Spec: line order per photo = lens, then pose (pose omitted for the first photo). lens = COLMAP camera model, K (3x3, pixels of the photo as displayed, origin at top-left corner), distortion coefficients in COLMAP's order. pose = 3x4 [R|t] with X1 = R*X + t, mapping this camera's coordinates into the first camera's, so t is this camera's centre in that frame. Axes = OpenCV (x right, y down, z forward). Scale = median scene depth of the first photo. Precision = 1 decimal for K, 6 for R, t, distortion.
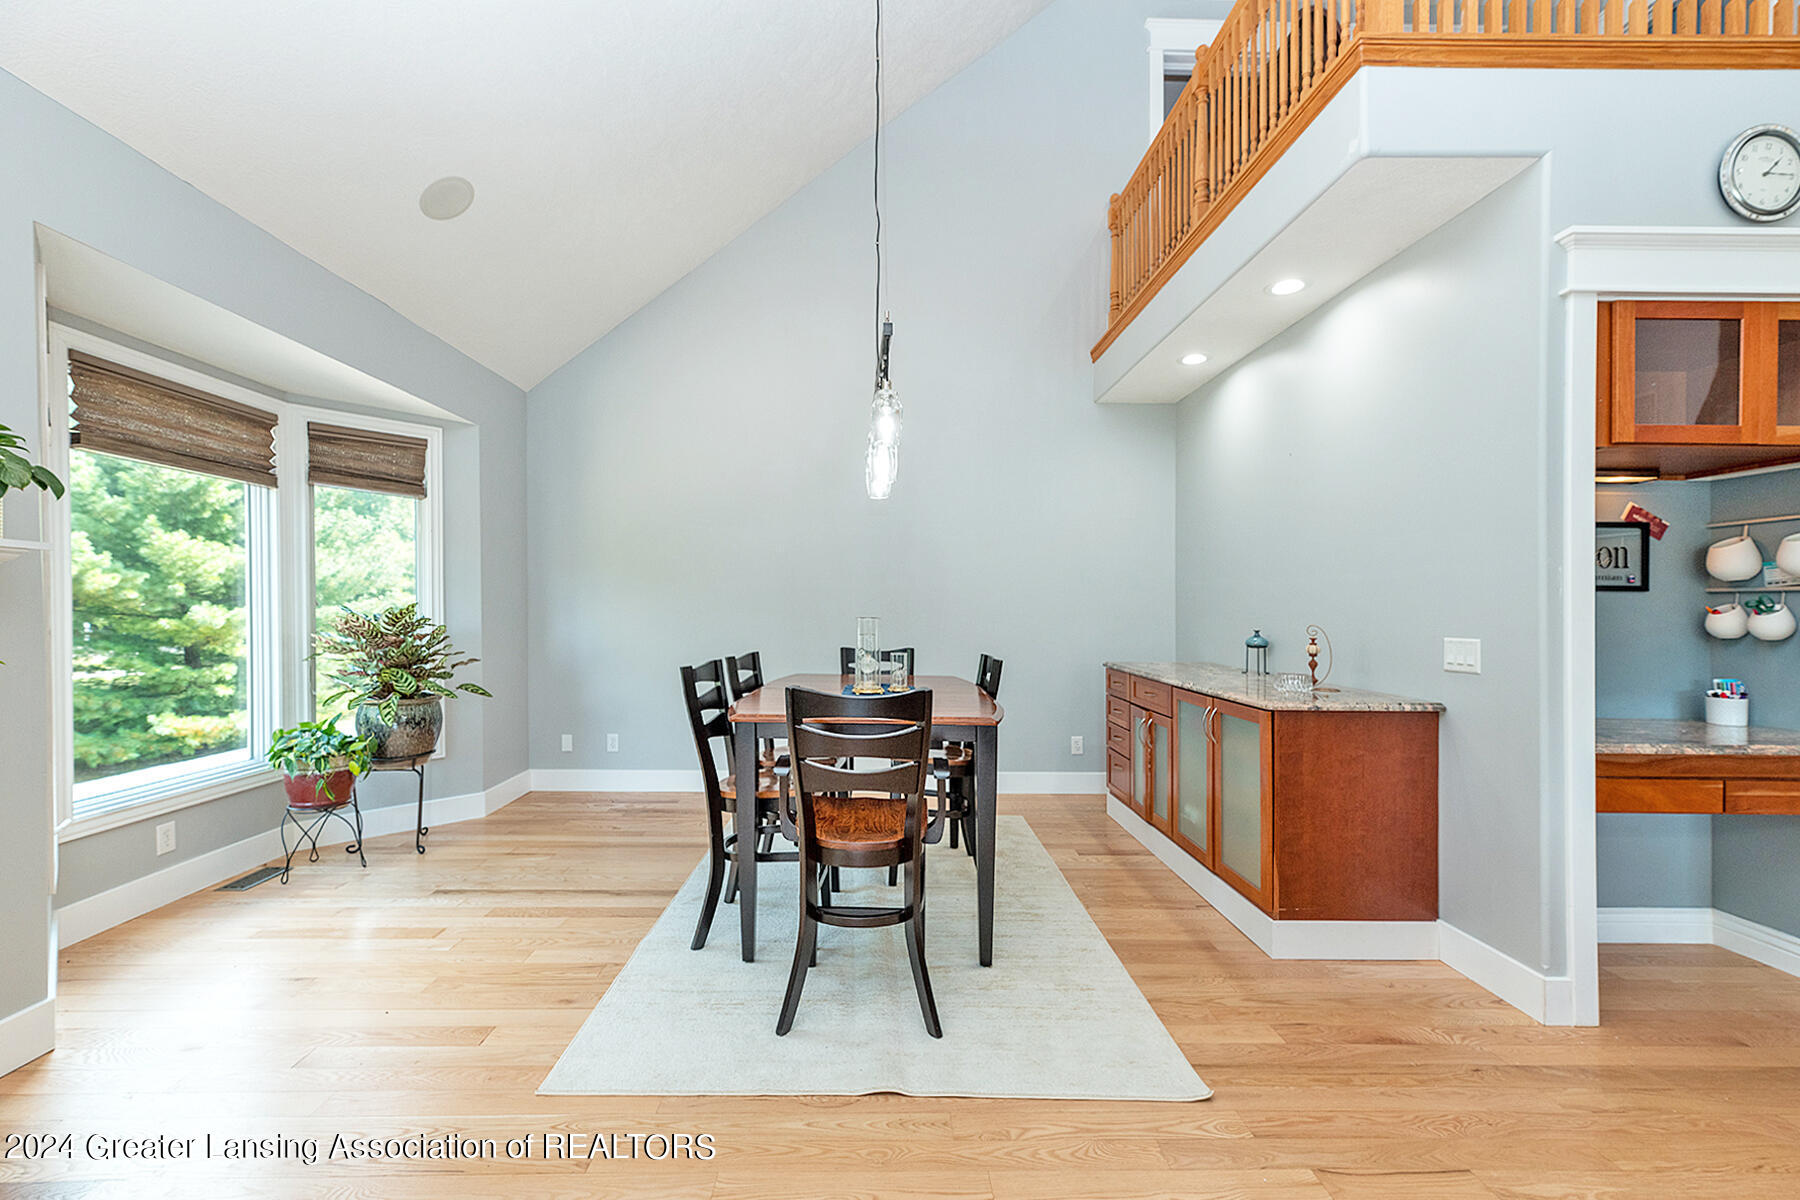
lens RADIAL K [[678.9, 0, 897.7], [0, 678.9, 610.5], [0, 0, 1]] dist [0.001076, 0.000151]
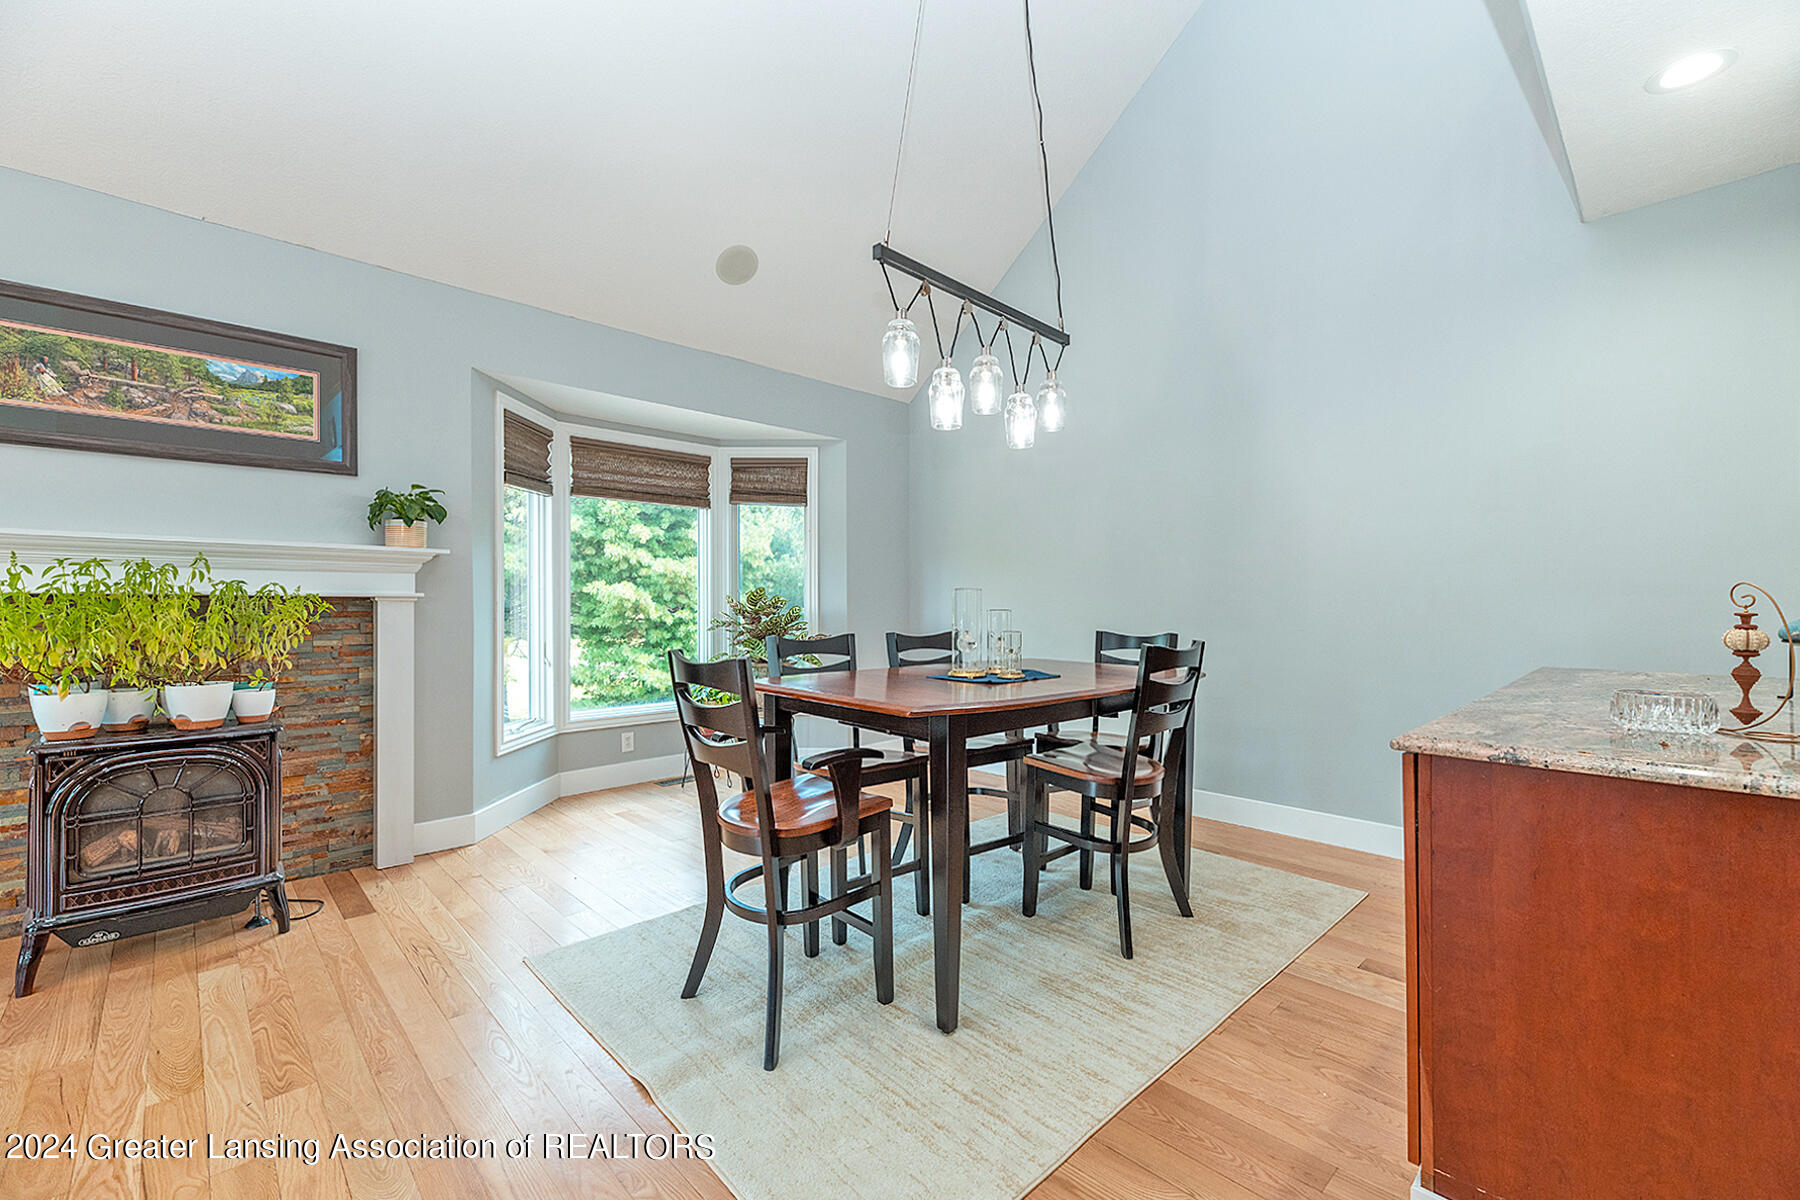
lens RADIAL K [[710.9, 0, 949.6], [0, 710.9, 600.2], [0, 0, 1]] dist [0.012715, 0.000577]
pose [[0.726624, -0.012447, -0.686922, 0.465581], [0.008525, 0.999922, -0.009101, 0.027066], [0.686982, 0.000757, 0.726674, 0.275016]]
